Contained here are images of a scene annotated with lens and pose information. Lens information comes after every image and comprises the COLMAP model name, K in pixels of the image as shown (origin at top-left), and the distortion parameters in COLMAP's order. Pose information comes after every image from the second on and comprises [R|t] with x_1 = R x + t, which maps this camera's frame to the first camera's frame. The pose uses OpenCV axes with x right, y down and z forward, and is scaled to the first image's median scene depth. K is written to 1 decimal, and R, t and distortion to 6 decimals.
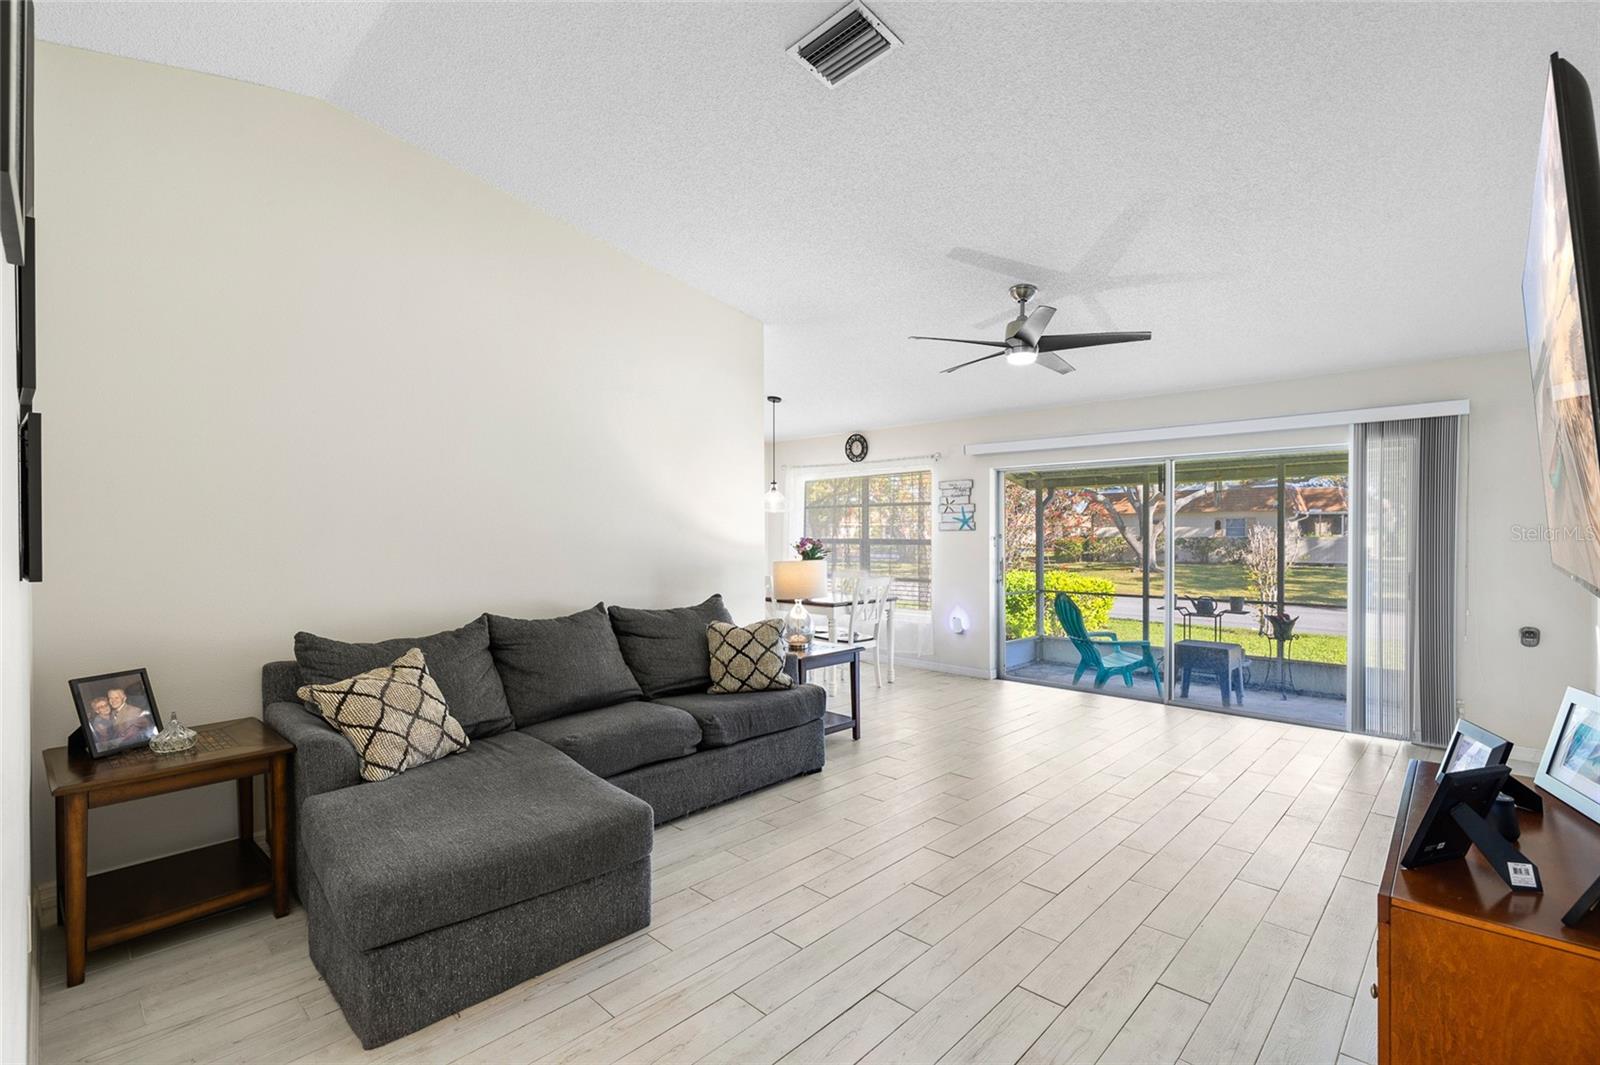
lens RADIAL K [[725.4, 0, 802.5], [0, 725.4, 544.6], [0, 0, 1]] dist [-0.008272, 0.001722]
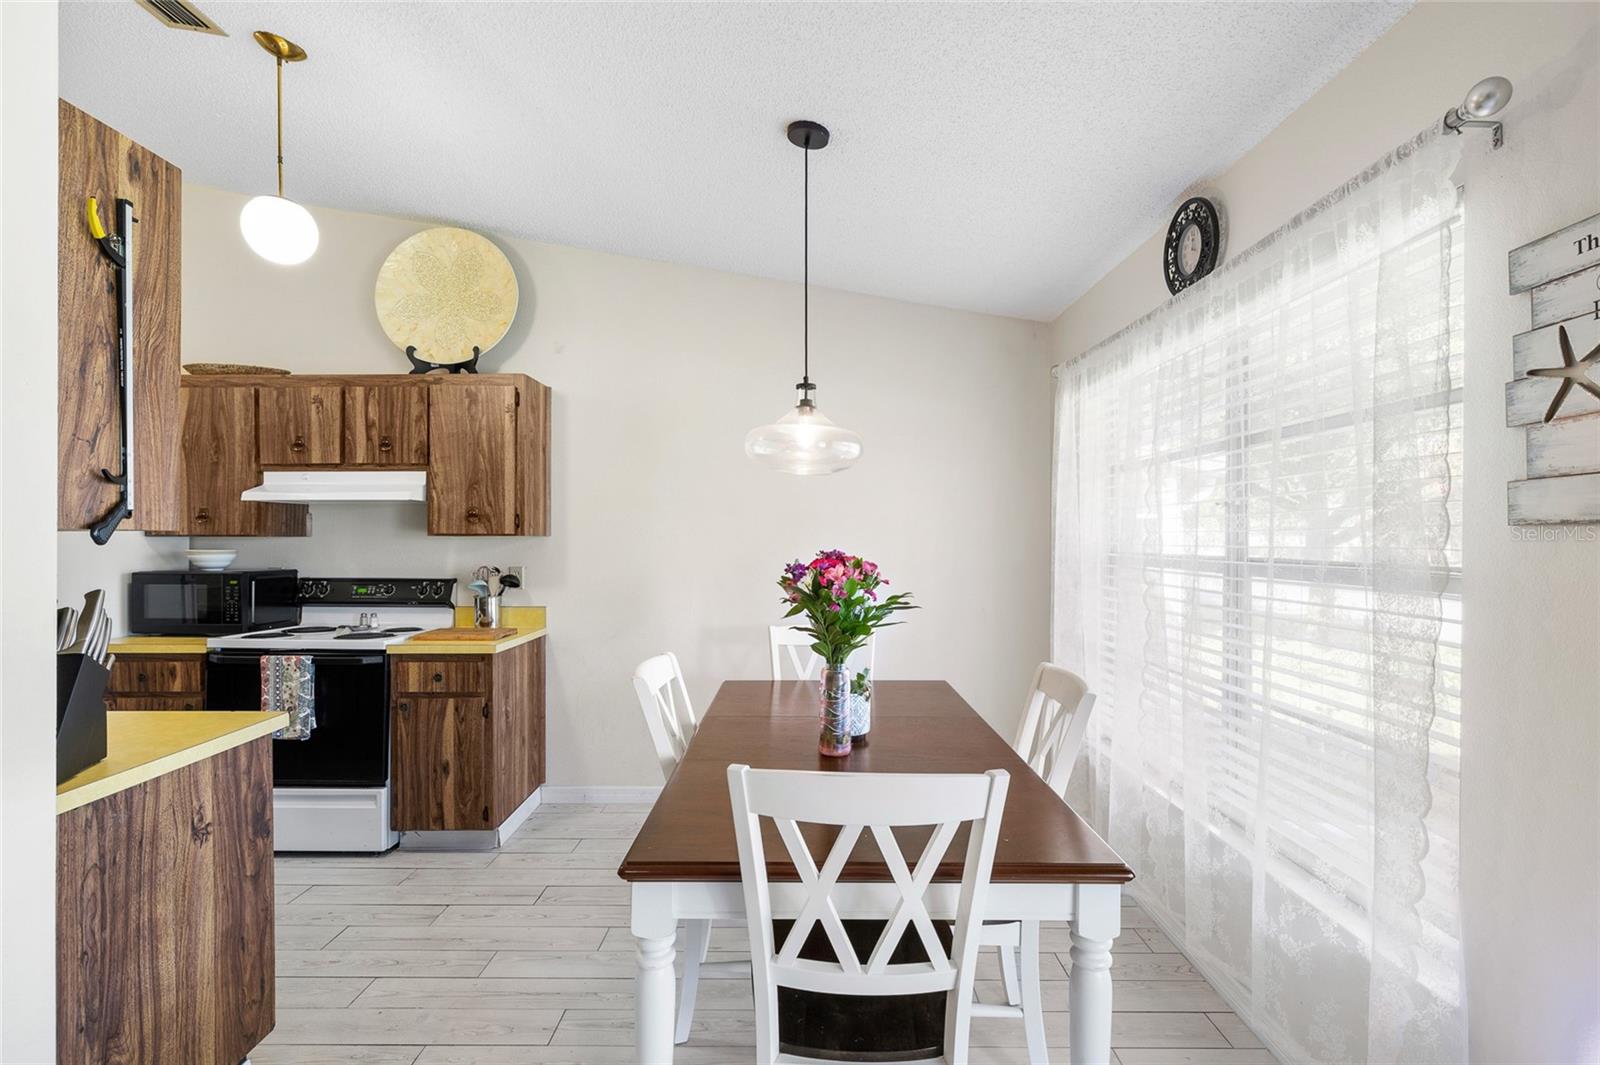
lens RADIAL K [[725.4, 0, 800.0], [0, 725.4, 544.3], [0, 0, 1]] dist [-0.008272, 0.001722]
pose [[0.691986, 0.010120, -0.721840, 0.129315], [-0.013711, 0.999906, 0.000874, -0.007832], [0.721780, 0.009292, 0.692060, 0.494532]]
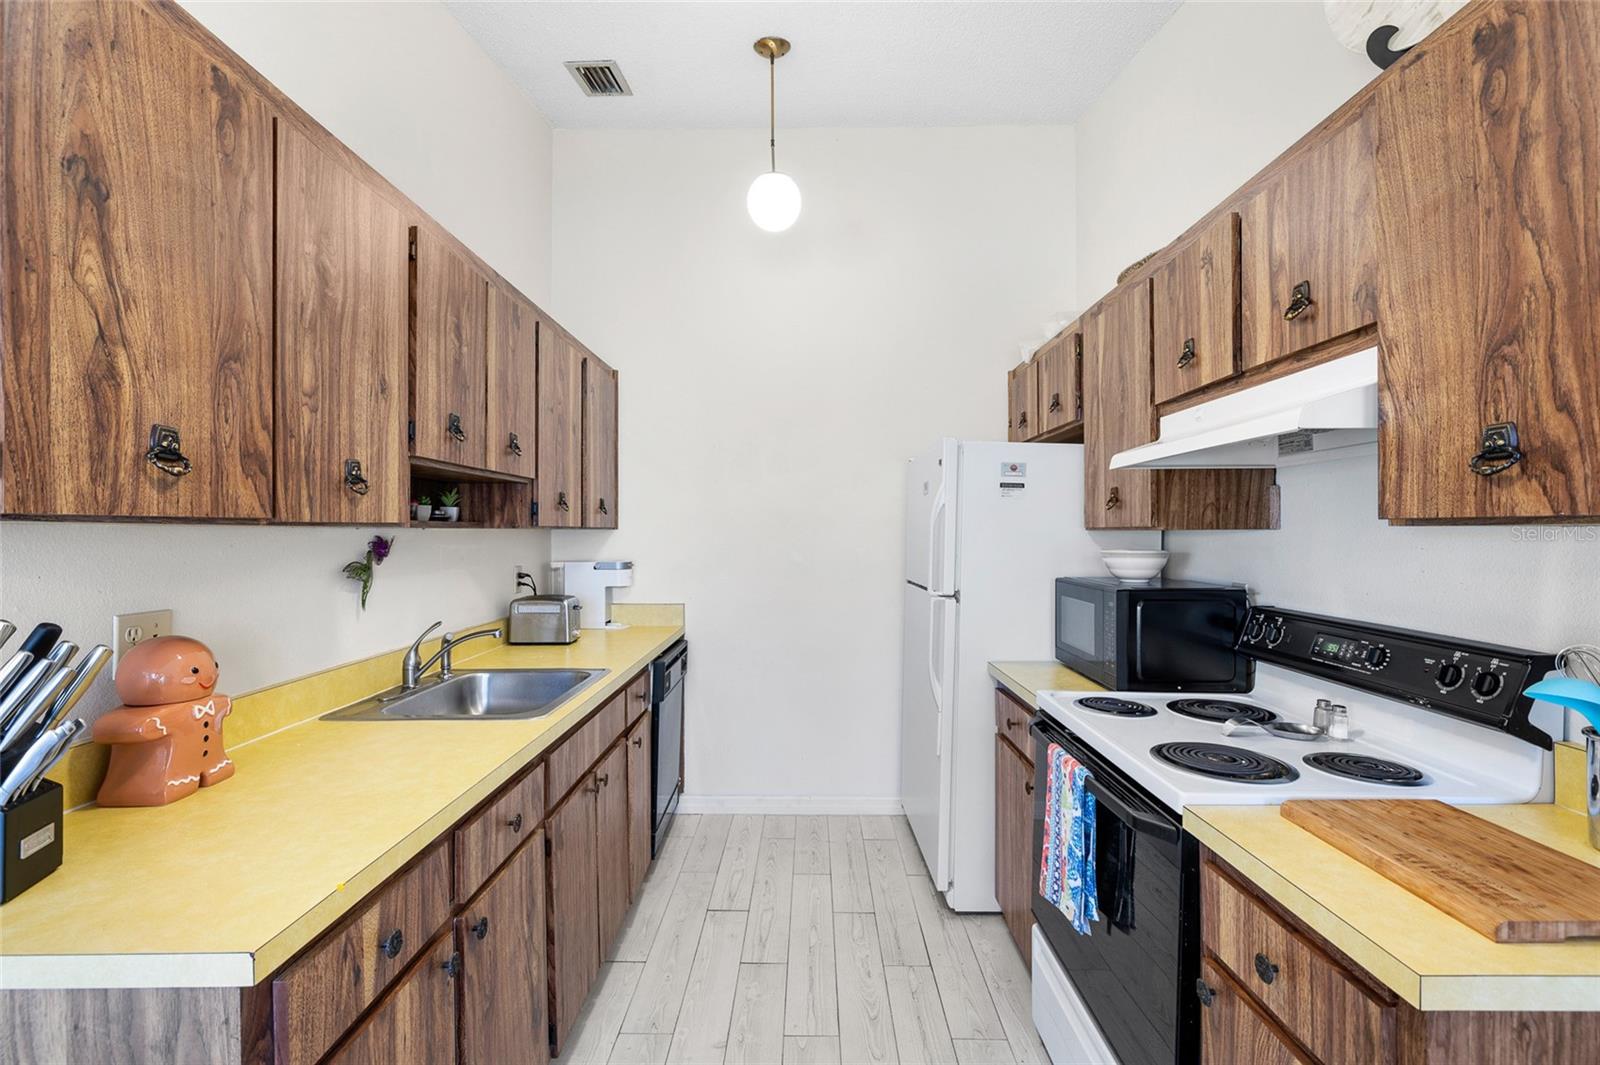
lens RADIAL K [[725.4, 0, 798.2], [0, 725.4, 530.5], [0, 0, 1]] dist [-0.008272, 0.001722]
pose [[-0.727670, 0.004393, -0.685914, -0.069184], [-0.004995, 0.999919, 0.011703, -0.009087], [0.685909, 0.011942, -0.727589, 0.614496]]
